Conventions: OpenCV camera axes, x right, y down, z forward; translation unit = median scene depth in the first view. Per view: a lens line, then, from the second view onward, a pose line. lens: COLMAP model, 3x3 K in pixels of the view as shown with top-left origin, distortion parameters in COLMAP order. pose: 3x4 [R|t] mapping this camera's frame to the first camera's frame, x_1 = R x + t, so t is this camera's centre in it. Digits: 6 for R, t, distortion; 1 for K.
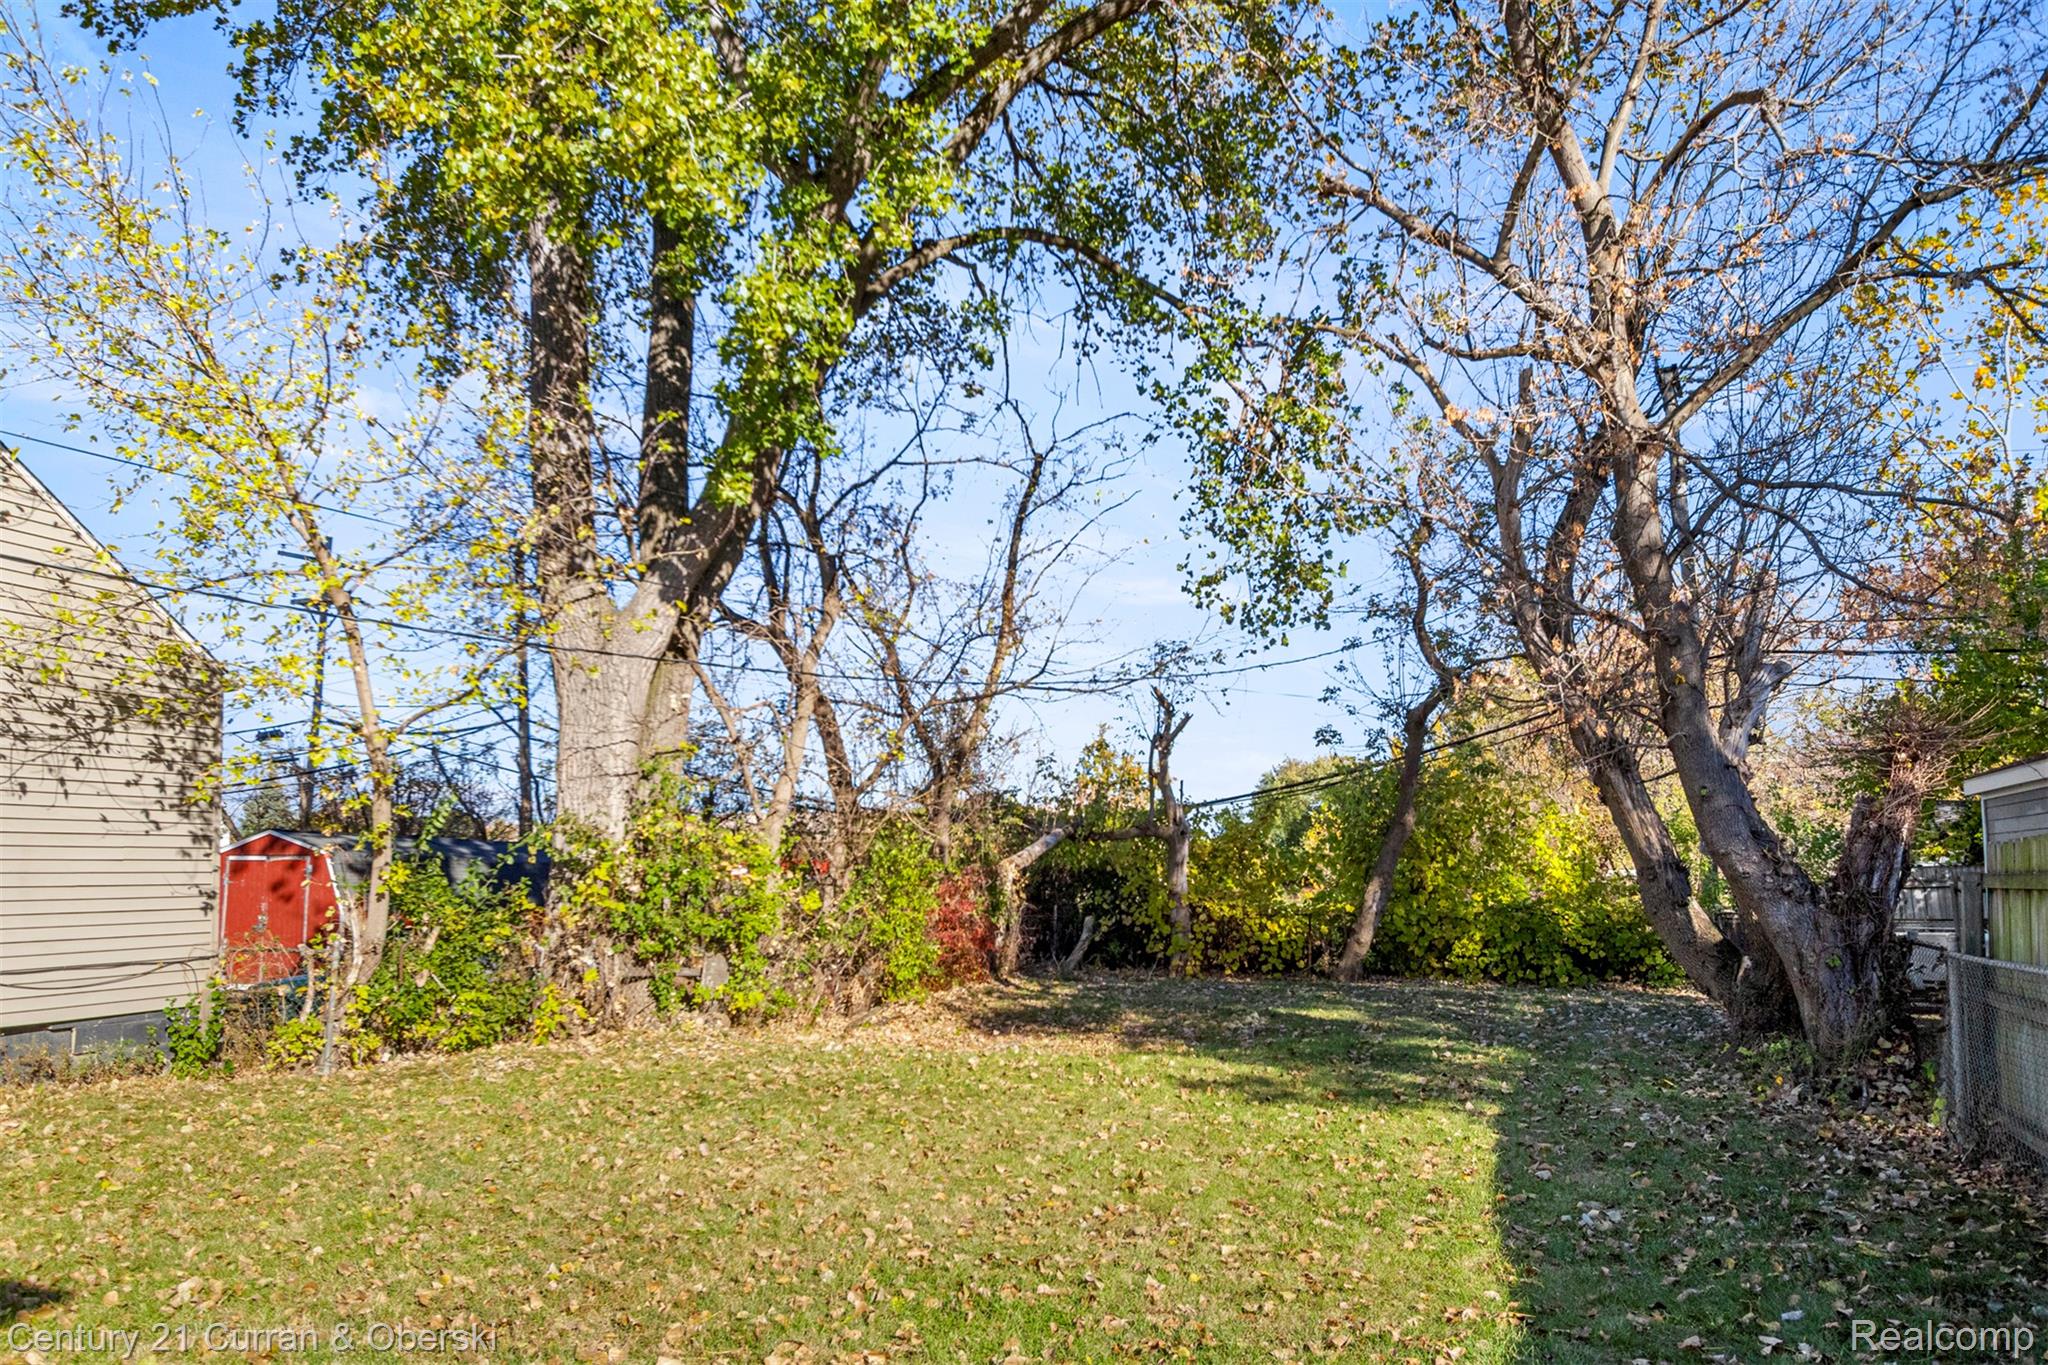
lens RADIAL K [[1494.7, 0, 1022.3], [0, 1494.7, 777.8], [0, 0, 1]] dist [0.004091, 0.001429]
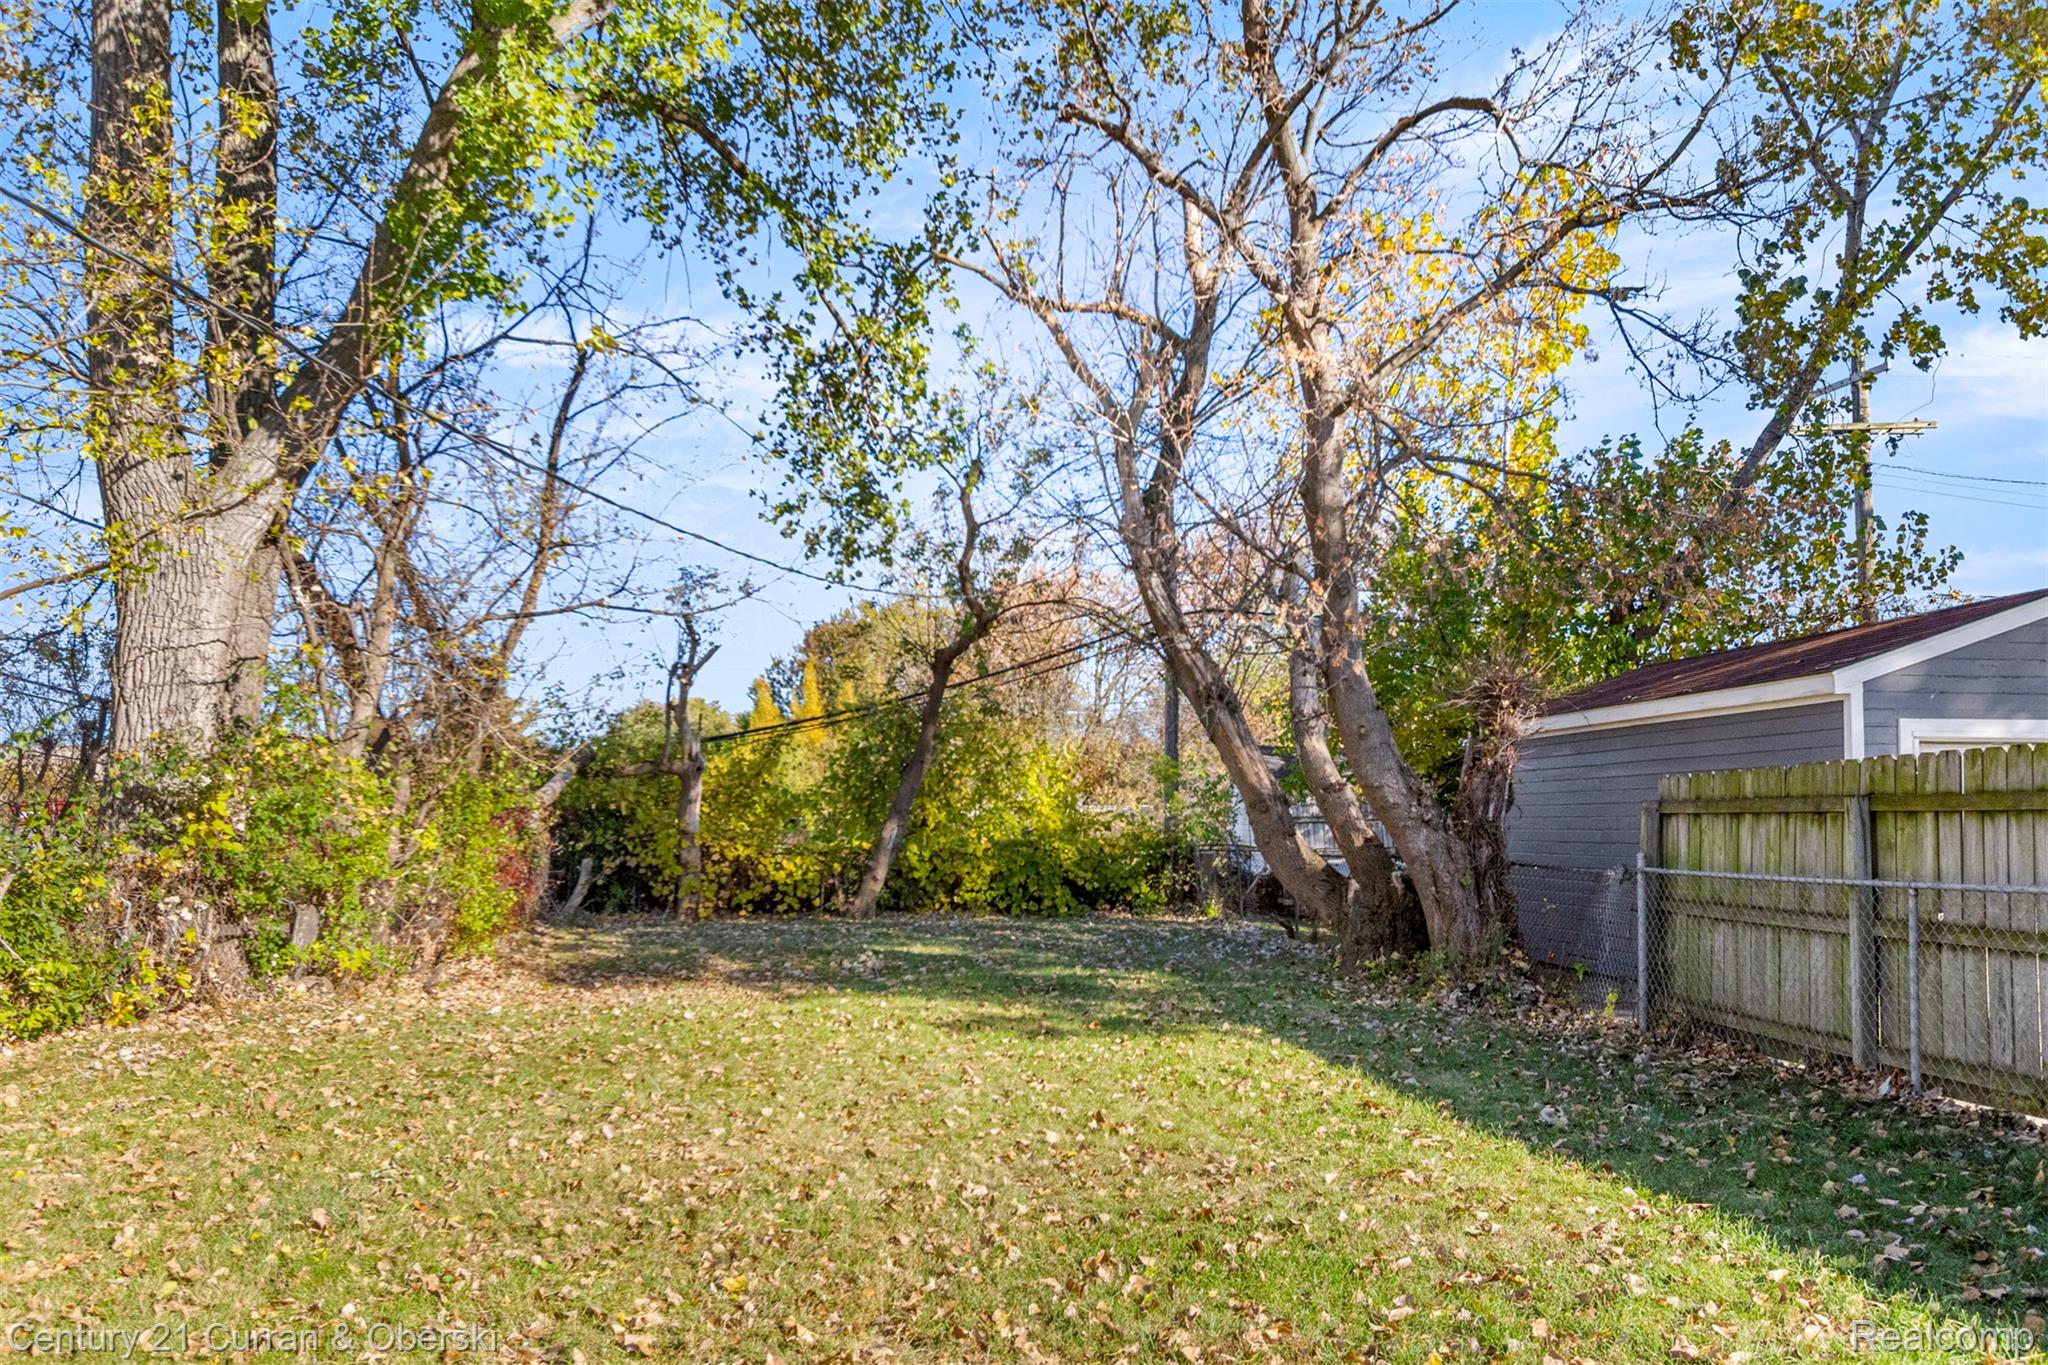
lens RADIAL K [[1497.0, 0, 1020.4], [0, 1497.0, 746.3], [0, 0, 1]] dist [0.000564, -0.001675]
pose [[0.904526, 0.015965, 0.426119, -0.120774], [-0.023228, 0.999660, 0.011854, 0.006847], [-0.425785, -0.020620, 0.904589, 0.053603]]
